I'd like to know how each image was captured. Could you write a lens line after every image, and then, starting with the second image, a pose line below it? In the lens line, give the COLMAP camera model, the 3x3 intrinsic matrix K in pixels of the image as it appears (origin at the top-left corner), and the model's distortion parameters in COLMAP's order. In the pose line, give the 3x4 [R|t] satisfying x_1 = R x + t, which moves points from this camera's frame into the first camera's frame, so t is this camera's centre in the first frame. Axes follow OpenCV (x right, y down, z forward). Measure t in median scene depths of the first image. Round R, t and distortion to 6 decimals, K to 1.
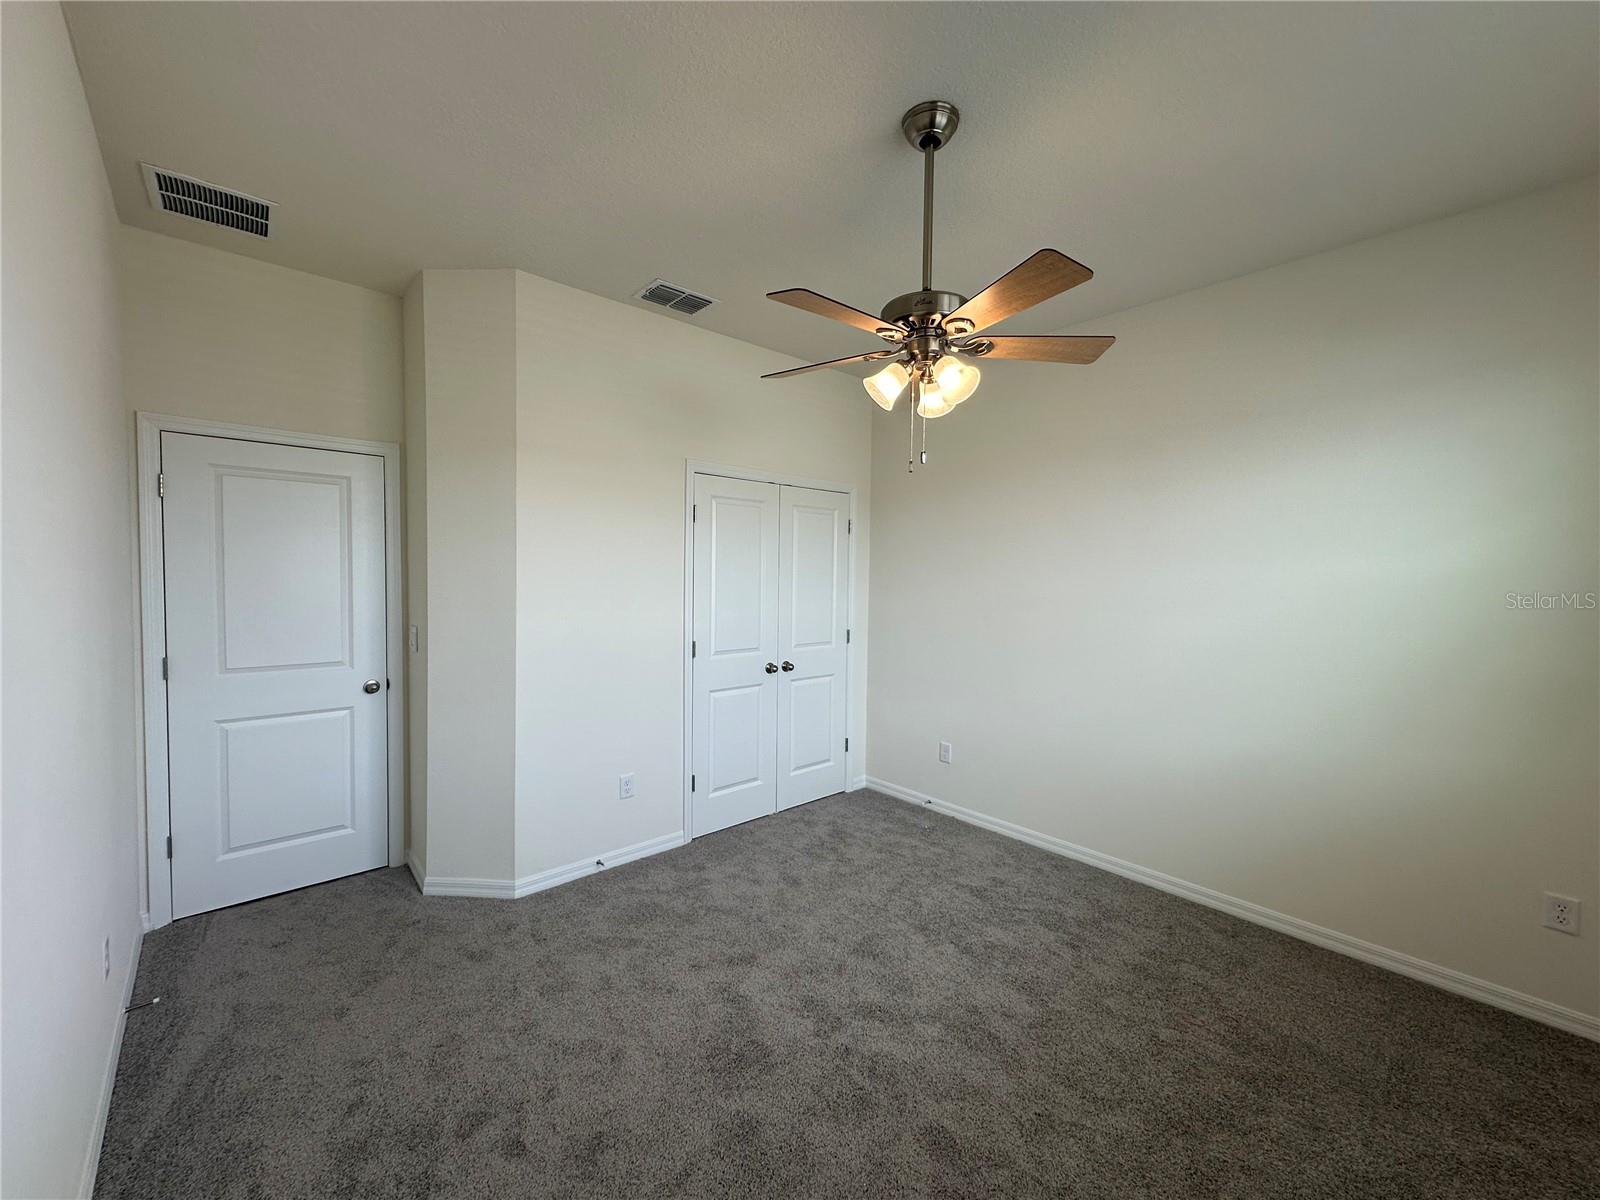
lens RADIAL K [[632.2, 0, 800.0], [0, 632.2, 600.0], [0, 0, 1]] dist [0.006496, -0.000518]
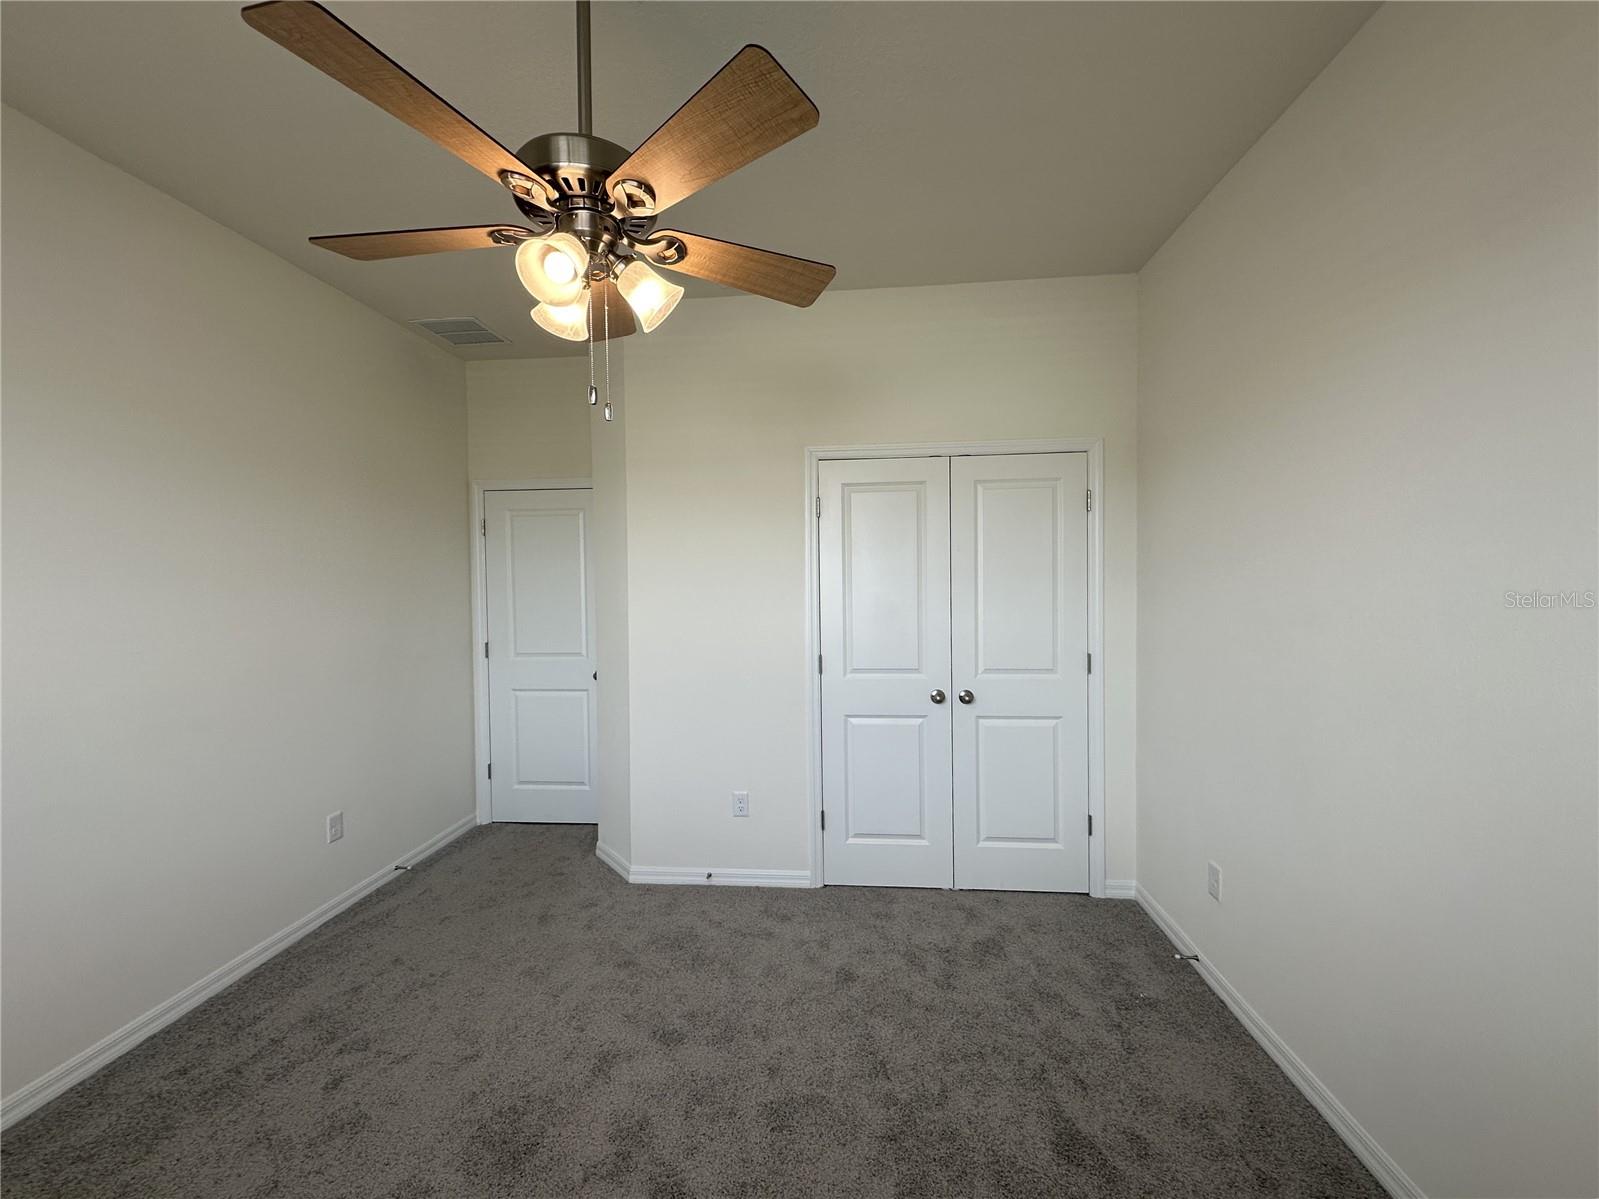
lens RADIAL K [[648.6, 0, 799.5], [0, 648.6, 599.5], [0, 0, 1]] dist [0.005000, 0.000386]
pose [[0.682469, 0.000439, -0.730914, 0.471454], [-0.007768, 0.999948, -0.006653, -0.004555], [0.730873, 0.010218, 0.682437, 0.384514]]
